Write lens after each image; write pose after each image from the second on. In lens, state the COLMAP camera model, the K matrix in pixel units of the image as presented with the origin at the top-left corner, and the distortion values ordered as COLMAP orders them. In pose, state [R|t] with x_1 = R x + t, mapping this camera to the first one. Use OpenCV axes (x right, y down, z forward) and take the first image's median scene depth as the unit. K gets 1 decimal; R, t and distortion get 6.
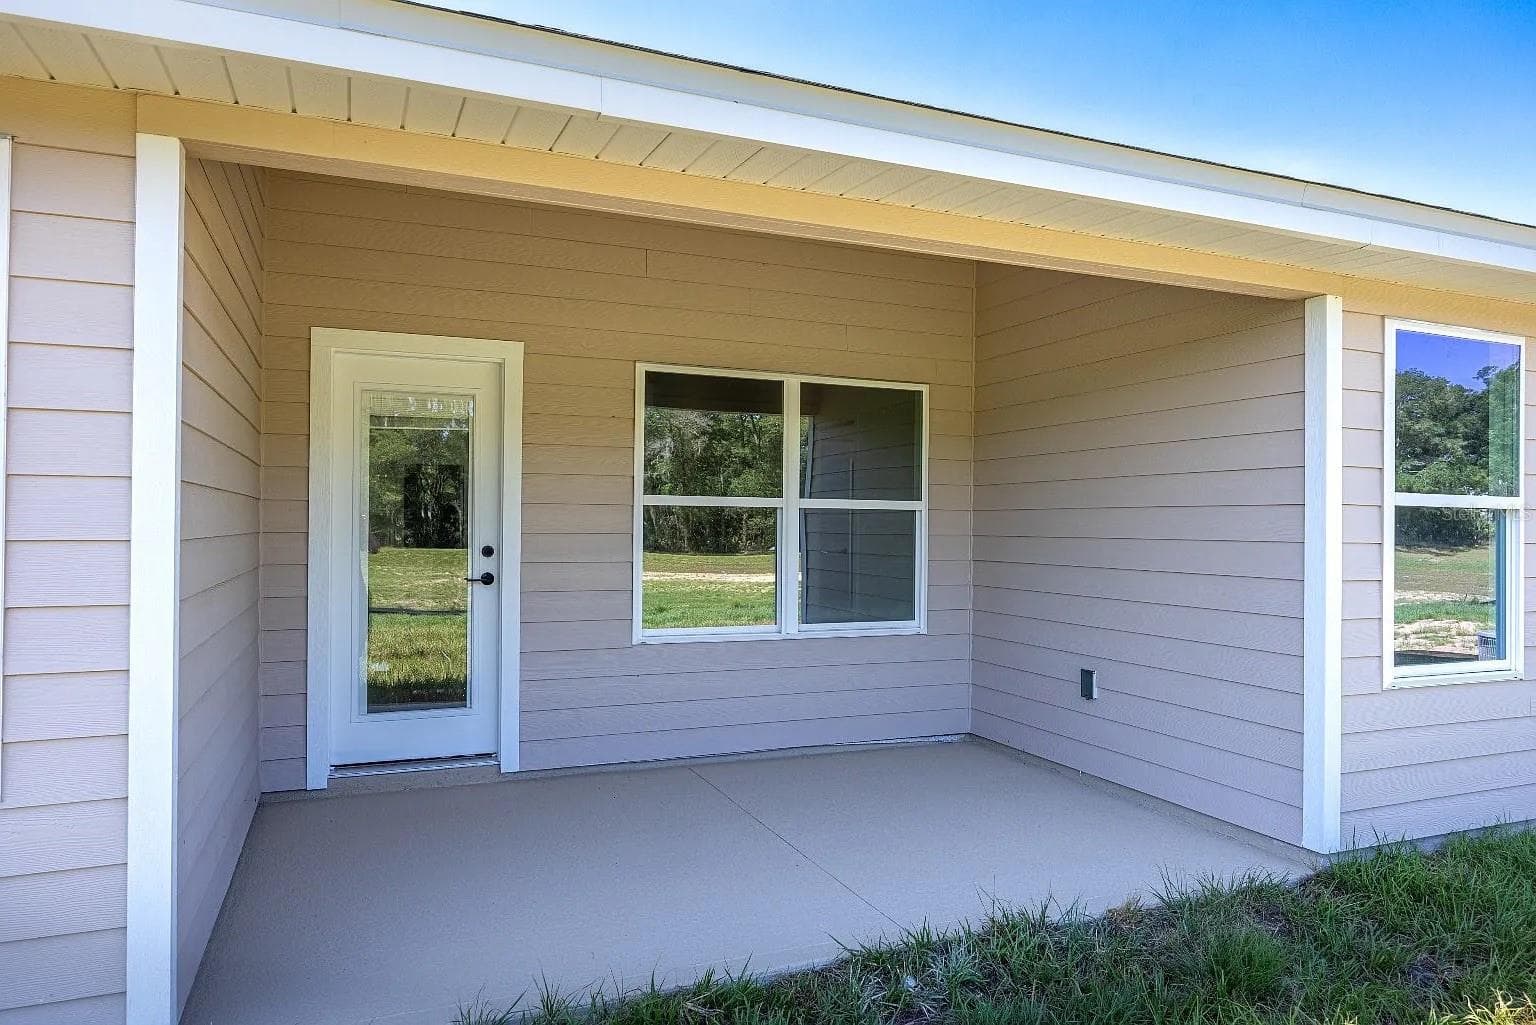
lens RADIAL K [[999.2, 0, 768.0], [0, 999.2, 512.5], [0, 0, 1]] dist [-0.002717, 0.000566]
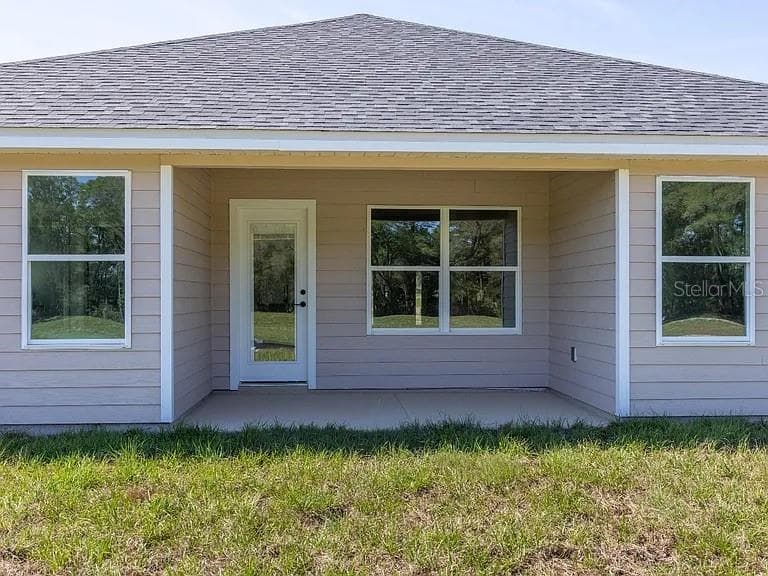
lens RADIAL K [[849.9, 0, 384.0], [0, 849.9, 288.0], [0, 0, 1]] dist [0.003759, 0.004208]
pose [[0.943827, -0.012435, -0.330207, 0.532738], [0.011874, 0.999923, -0.003717, 0.039213], [0.330227, -0.000413, 0.943901, -0.763258]]
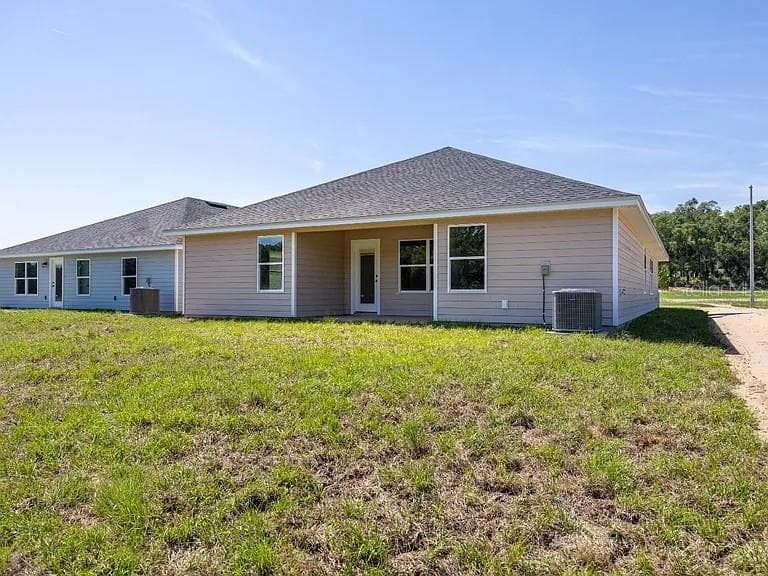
lens RADIAL K [[591.5, 0, 384.7], [0, 591.5, 287.1], [0, 0, 1]] dist [0.002620, 0.001031]
pose [[0.622393, -0.017505, -0.782509, 2.346021], [0.009710, 0.999846, -0.014644, 0.149128], [0.782645, 0.001516, 0.622467, -1.031018]]
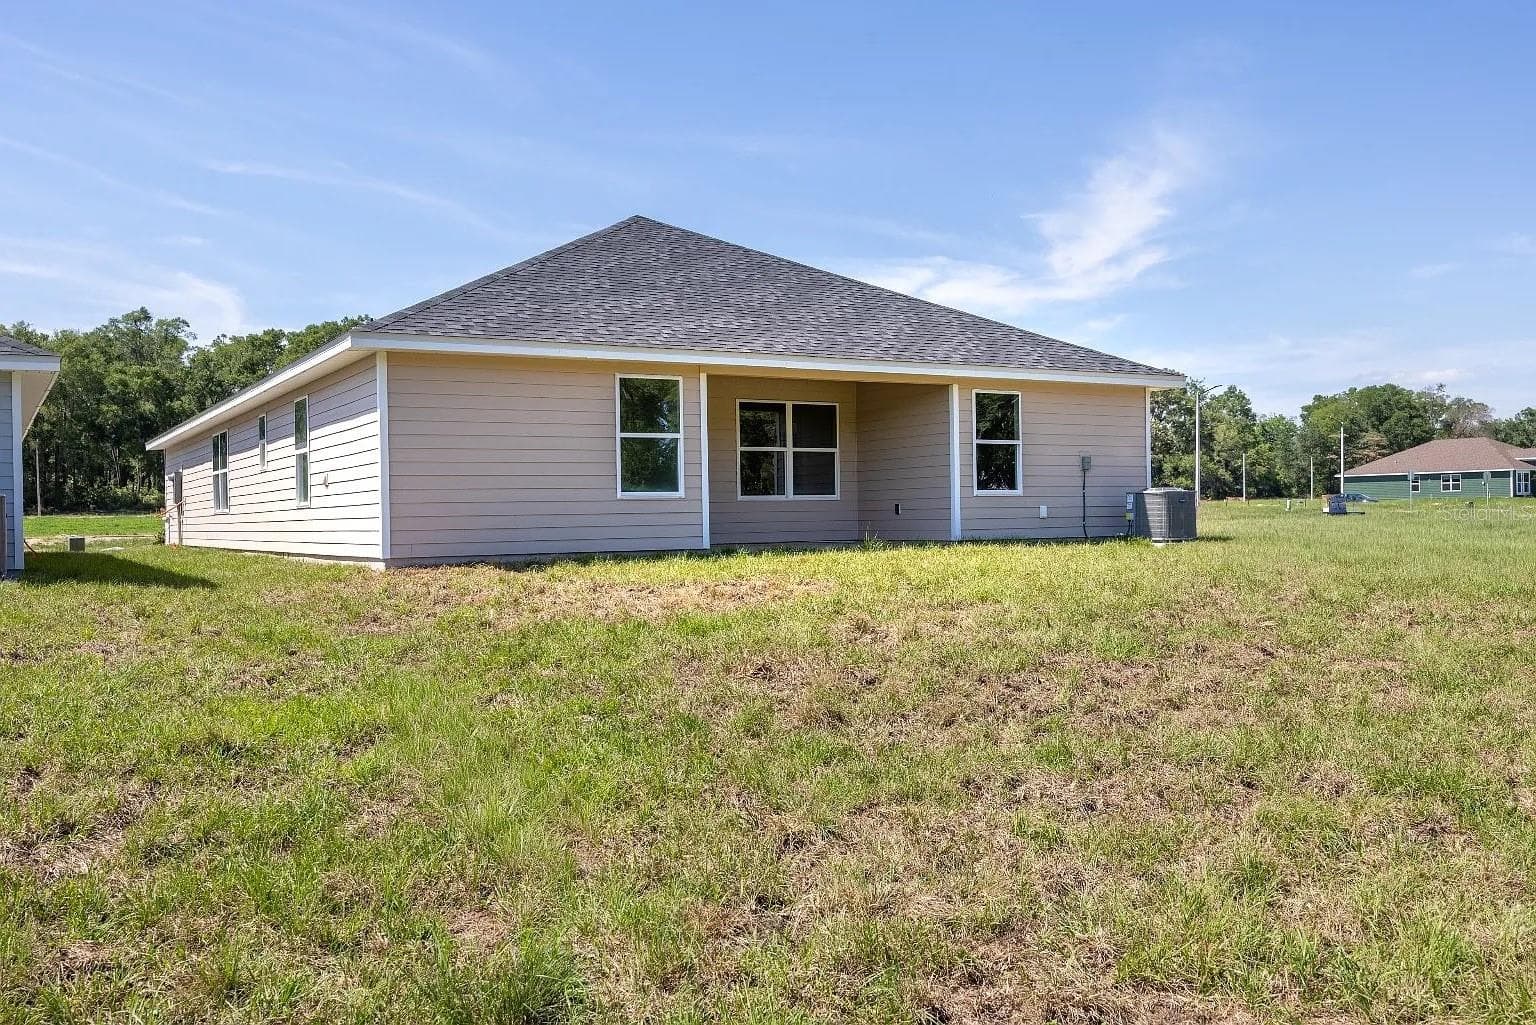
lens RADIAL K [[1428.1, 0, 768.0], [0, 1428.1, 512.5], [0, 0, 1]] dist [-0.000941, -0.000023]
pose [[0.989180, -0.025085, 0.144546, -0.651174], [0.024652, 0.999685, 0.004786, 0.153886], [-0.144621, -0.001171, 0.989486, -3.052032]]
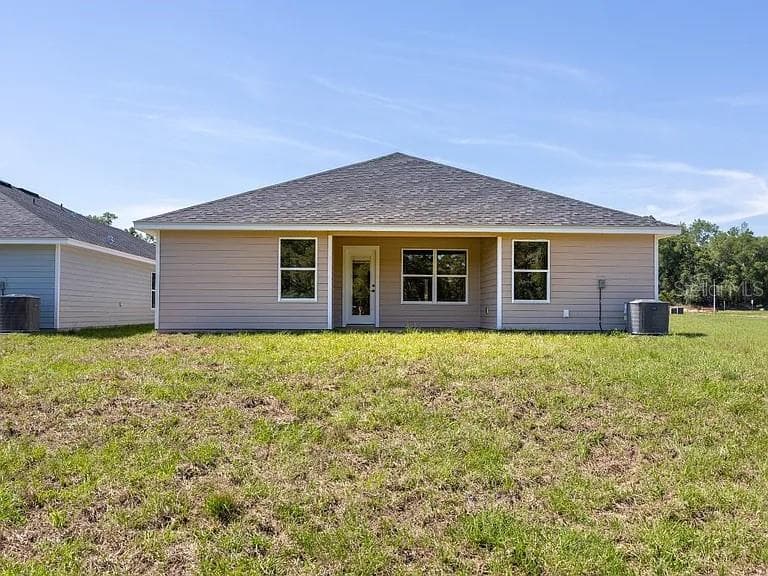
lens RADIAL K [[738.6, 0, 386.9], [0, 738.6, 303.5], [0, 0, 1]] dist [-0.001323, -0.000404]
pose [[0.937699, -0.009430, -0.347320, 1.140675], [0.006468, 0.999932, -0.009688, 0.171546], [0.347388, 0.006838, 0.937697, -2.635574]]
